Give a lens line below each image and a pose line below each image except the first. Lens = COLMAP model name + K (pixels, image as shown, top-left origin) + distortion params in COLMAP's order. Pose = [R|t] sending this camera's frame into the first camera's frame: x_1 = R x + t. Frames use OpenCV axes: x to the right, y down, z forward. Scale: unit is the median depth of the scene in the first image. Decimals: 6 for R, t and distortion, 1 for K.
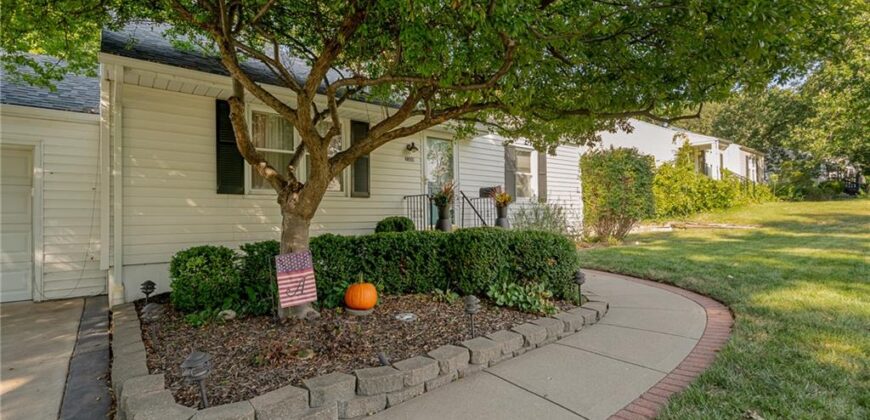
lens RADIAL K [[395.3, 0, 428.2], [0, 395.3, 213.4], [0, 0, 1]] dist [-0.000690, -0.000530]
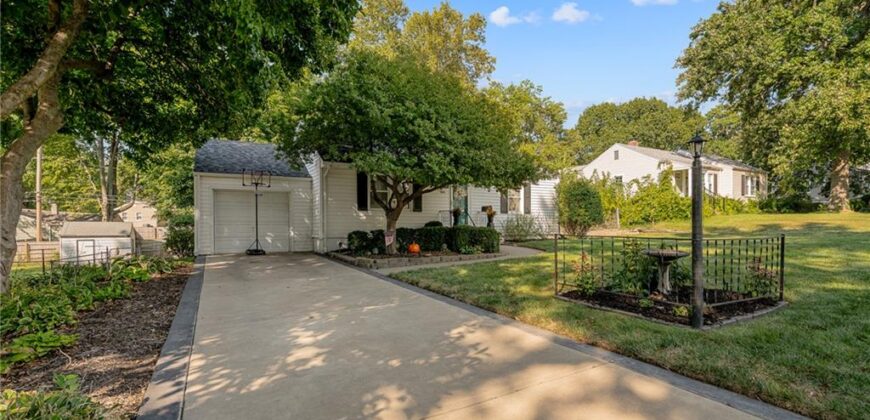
lens RADIAL K [[396.4, 0, 434.4], [0, 396.4, 226.8], [0, 0, 1]] dist [0.000290, -0.000055]
pose [[0.986577, 0.011931, -0.162858, 0.244630], [-0.009676, 0.999846, 0.014630, 0.007218], [0.163007, -0.012858, 0.986541, -0.995063]]
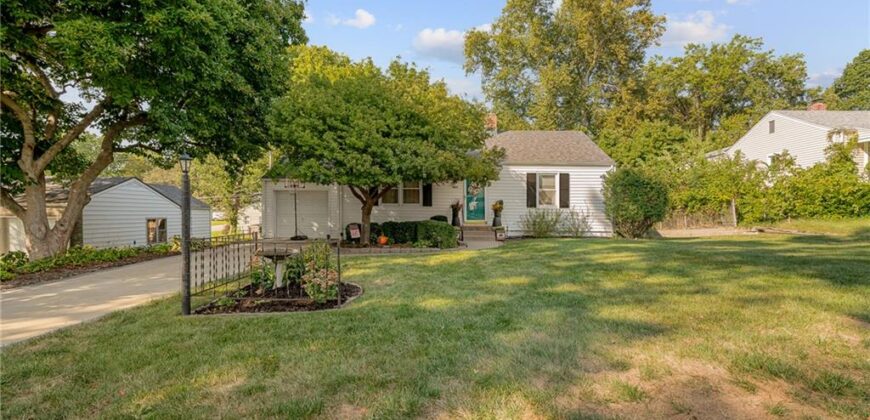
lens RADIAL K [[395.3, 0, 428.2], [0, 395.3, 213.4], [0, 0, 1]] dist [-0.000690, -0.000530]
pose [[0.769328, 0.018323, -0.638592, 1.184124], [-0.014408, 0.999832, 0.011329, -0.024839], [0.638692, 0.000485, 0.769462, -0.663418]]
